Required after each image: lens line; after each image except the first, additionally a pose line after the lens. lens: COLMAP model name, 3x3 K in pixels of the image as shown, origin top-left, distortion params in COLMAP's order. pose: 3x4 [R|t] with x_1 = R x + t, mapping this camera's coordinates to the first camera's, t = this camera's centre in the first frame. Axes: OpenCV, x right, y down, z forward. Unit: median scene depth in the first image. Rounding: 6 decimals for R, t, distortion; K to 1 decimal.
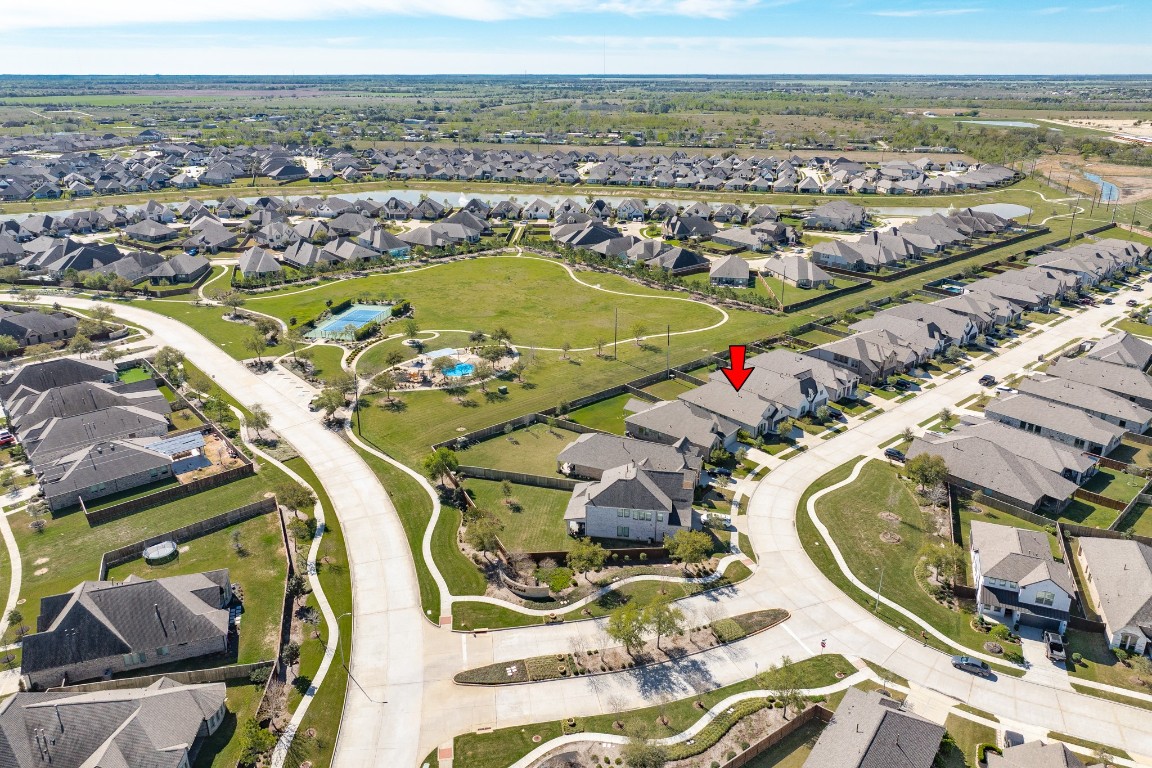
lens RADIAL K [[802.8, 0, 576.0], [0, 802.8, 384.0], [0, 0, 1]] dist [-0.007677, -0.001808]
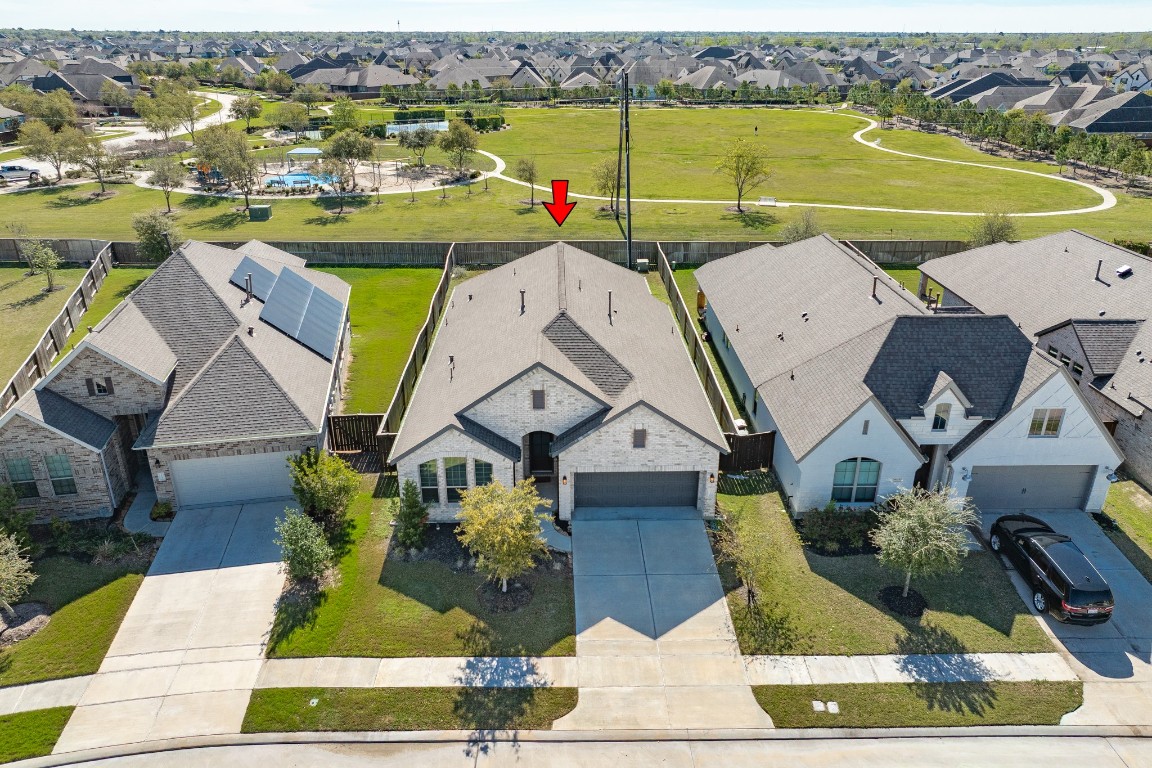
lens RADIAL K [[802.8, 0, 576.0], [0, 802.8, 384.0], [0, 0, 1]] dist [-0.007677, -0.001808]
pose [[0.762050, 0.274784, -0.586323, 0.304605], [-0.232260, 0.961233, 0.148617, 0.000141], [0.604430, 0.022926, 0.796328, 0.752597]]
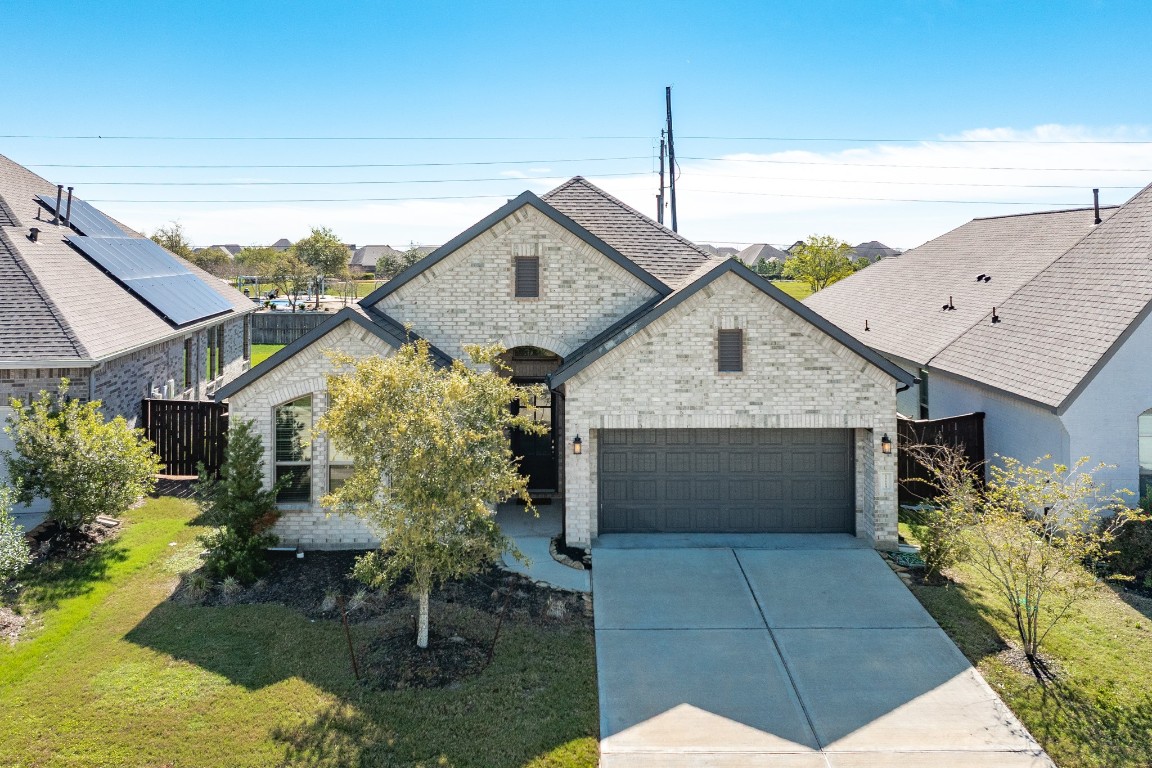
lens RADIAL K [[851.5, 0, 597.1], [0, 851.5, 384.5], [0, 0, 1]] dist [-0.007637, -0.005018]
pose [[0.755247, -0.003010, -0.655433, 0.268168], [-0.231206, 0.934484, -0.270708, 0.059895], [0.613307, 0.355992, 0.705071, 0.822336]]
